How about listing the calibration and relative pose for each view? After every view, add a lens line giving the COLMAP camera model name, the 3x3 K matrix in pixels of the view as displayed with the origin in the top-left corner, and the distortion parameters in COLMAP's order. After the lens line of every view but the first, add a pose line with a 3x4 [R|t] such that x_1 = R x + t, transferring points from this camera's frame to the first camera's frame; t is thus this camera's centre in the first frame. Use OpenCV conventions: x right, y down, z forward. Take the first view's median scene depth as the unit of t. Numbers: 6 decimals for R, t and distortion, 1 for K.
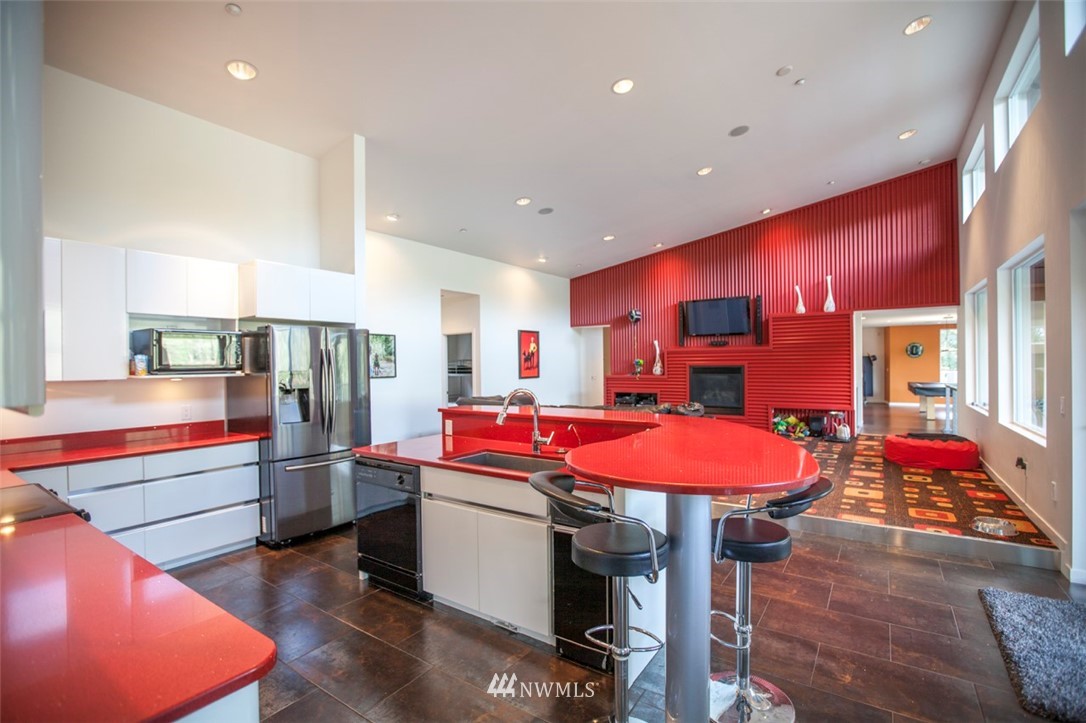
lens RADIAL K [[500.9, 0, 541.6], [0, 500.9, 363.5], [0, 0, 1]] dist [-0.011880, 0.003849]
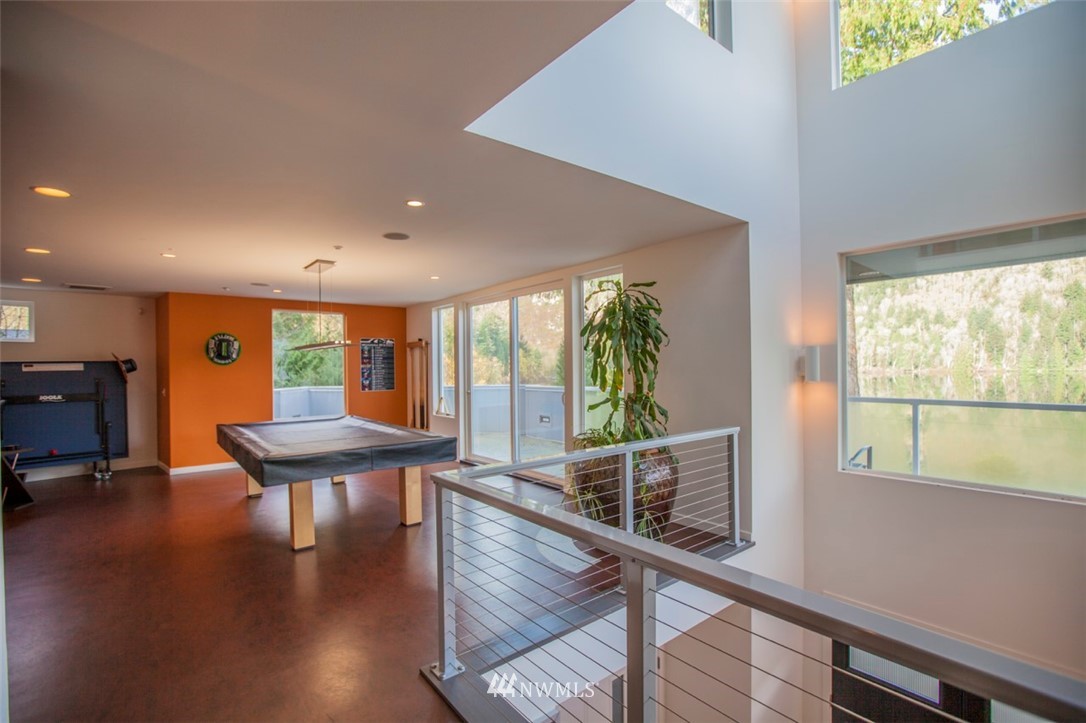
lens RADIAL K [[500.9, 0, 540.7], [0, 500.9, 367.2], [0, 0, 1]] dist [-0.011880, 0.003849]
pose [[0.301389, 0.001289, 0.953500, 0.386211], [0.005011, 0.999983, -0.002935, -0.007024], [-0.953488, 0.005662, 0.301377, 0.566872]]
